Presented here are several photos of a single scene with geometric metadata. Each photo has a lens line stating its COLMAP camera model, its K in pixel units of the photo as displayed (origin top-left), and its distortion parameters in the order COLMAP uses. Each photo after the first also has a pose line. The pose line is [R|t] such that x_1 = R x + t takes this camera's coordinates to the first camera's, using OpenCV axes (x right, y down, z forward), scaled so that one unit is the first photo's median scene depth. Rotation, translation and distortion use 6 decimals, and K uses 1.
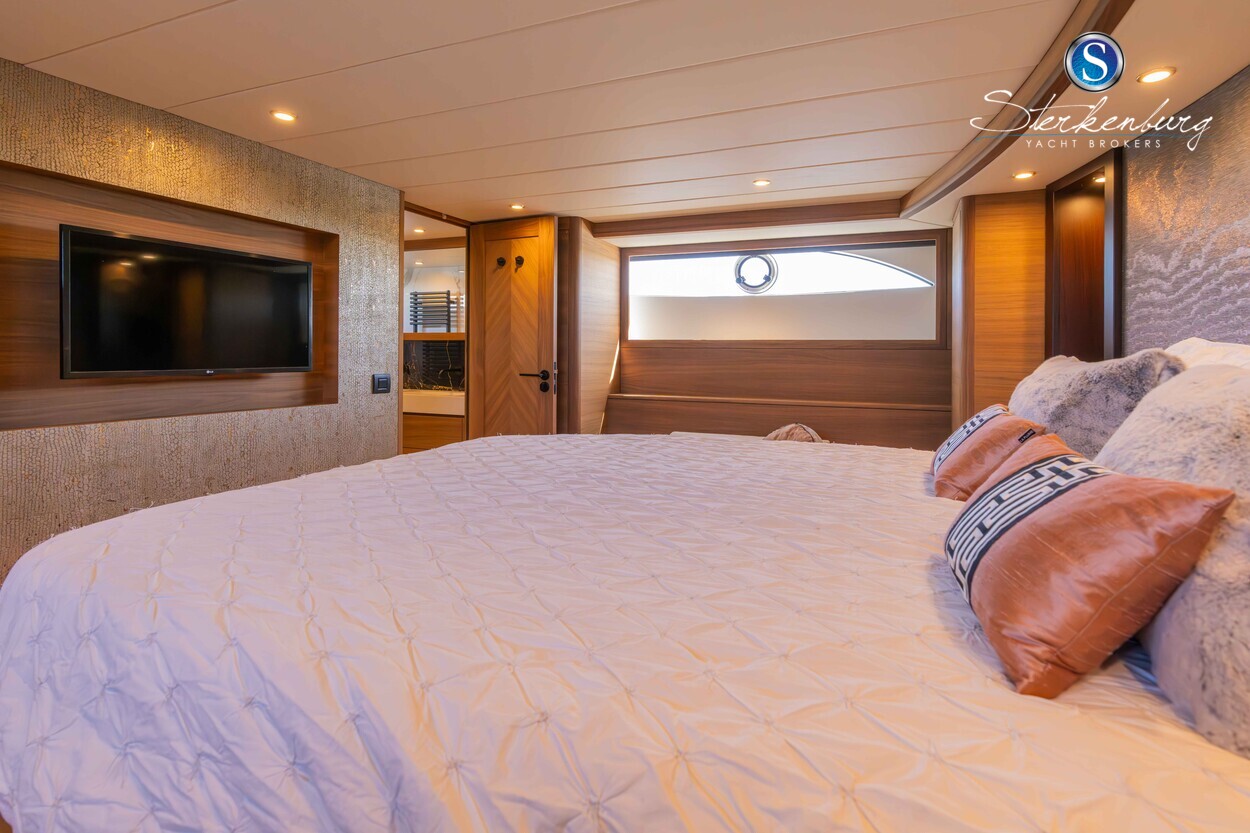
lens RADIAL K [[573.3, 0, 677.0], [0, 573.3, 354.7], [0, 0, 1]] dist [0.001397, 0.000457]
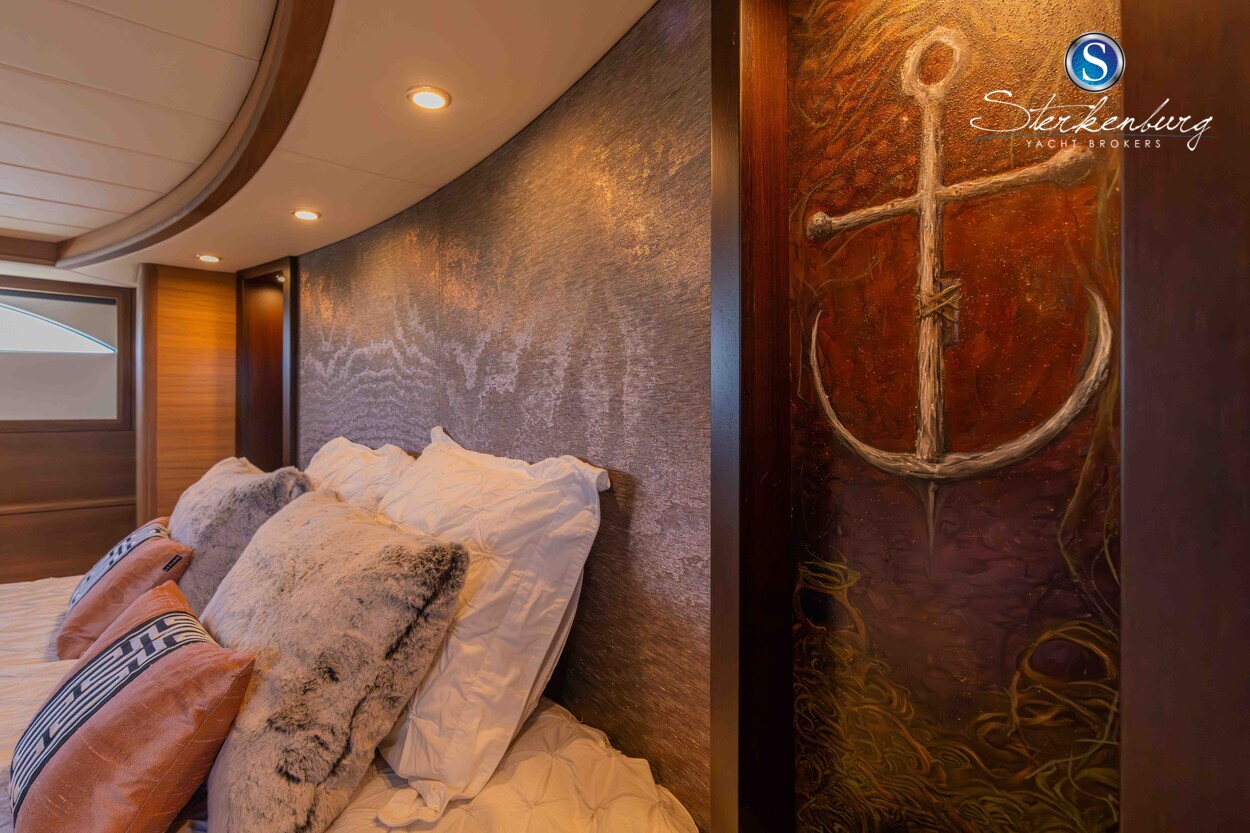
lens RADIAL K [[597.8, 0, 603.5], [0, 597.8, 406.1], [0, 0, 1]] dist [-0.000241, 0.000349]
pose [[0.488614, -0.006609, 0.872475, 0.068035], [0.000282, 0.999972, 0.007417, -0.092375], [-0.872500, -0.003377, 0.488602, -0.081364]]
